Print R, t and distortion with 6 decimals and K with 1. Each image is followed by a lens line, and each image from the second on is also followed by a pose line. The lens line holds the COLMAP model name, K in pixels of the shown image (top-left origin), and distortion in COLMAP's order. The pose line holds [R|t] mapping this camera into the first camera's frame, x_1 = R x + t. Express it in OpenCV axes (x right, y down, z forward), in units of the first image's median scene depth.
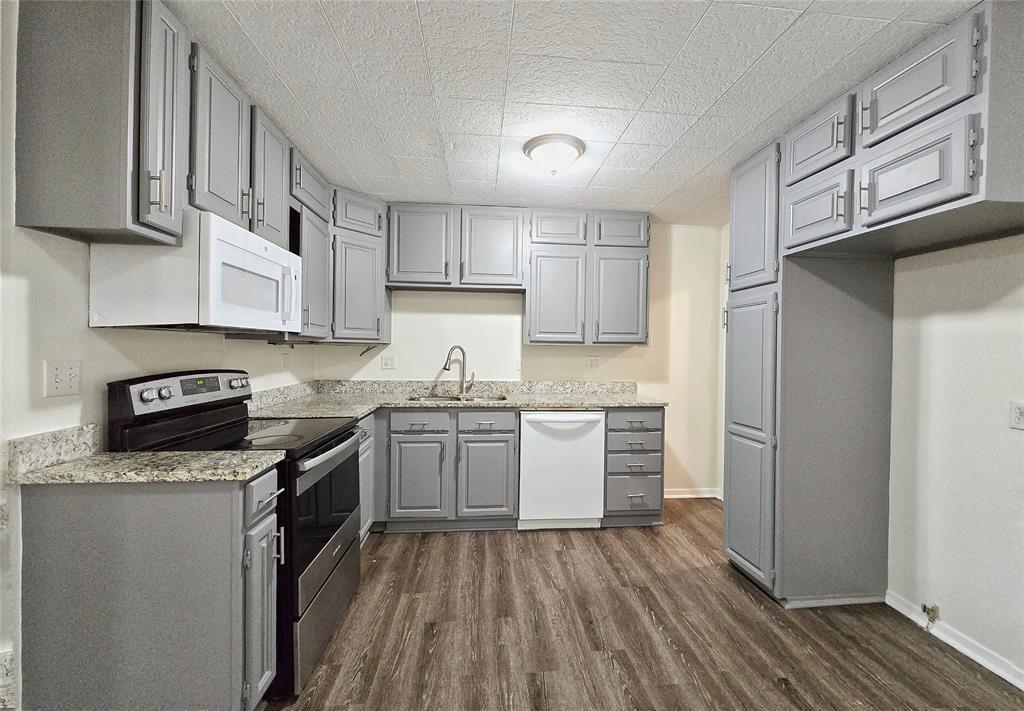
lens RADIAL K [[417.1, 0, 515.9], [0, 417.1, 352.6], [0, 0, 1]] dist [0.001339, 0.000459]
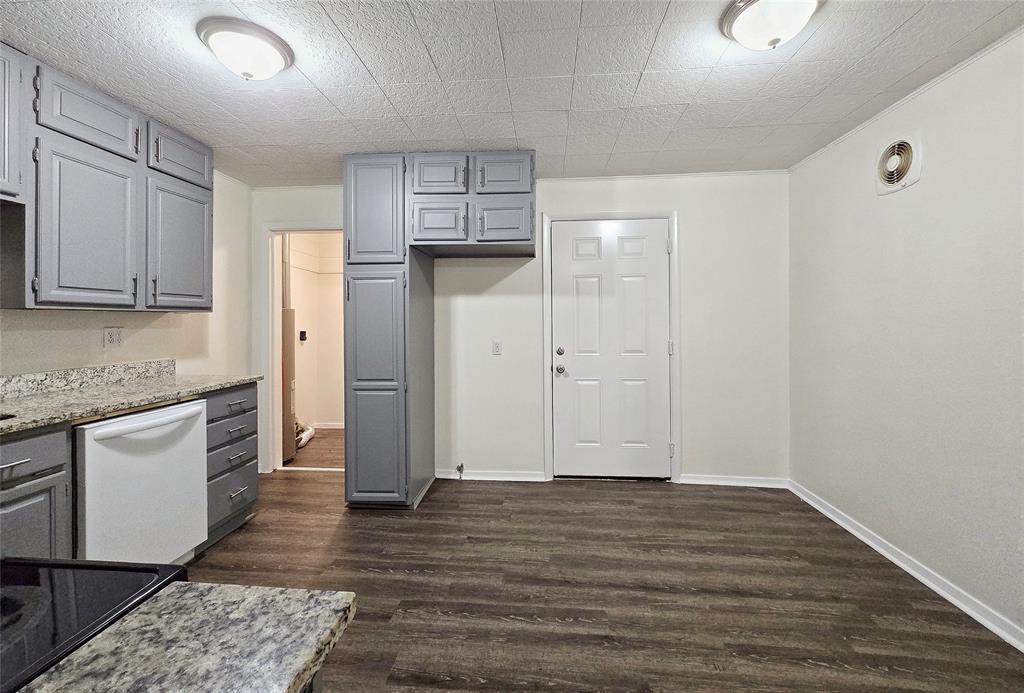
lens RADIAL K [[420.4, 0, 511.0], [0, 420.4, 319.3], [0, 0, 1]] dist [-0.000132, -0.000102]
pose [[0.177484, -0.009808, 0.984075, -0.522569], [0.013655, 0.999879, 0.007503, -0.000357], [-0.984029, 0.012106, 0.177596, 0.380914]]
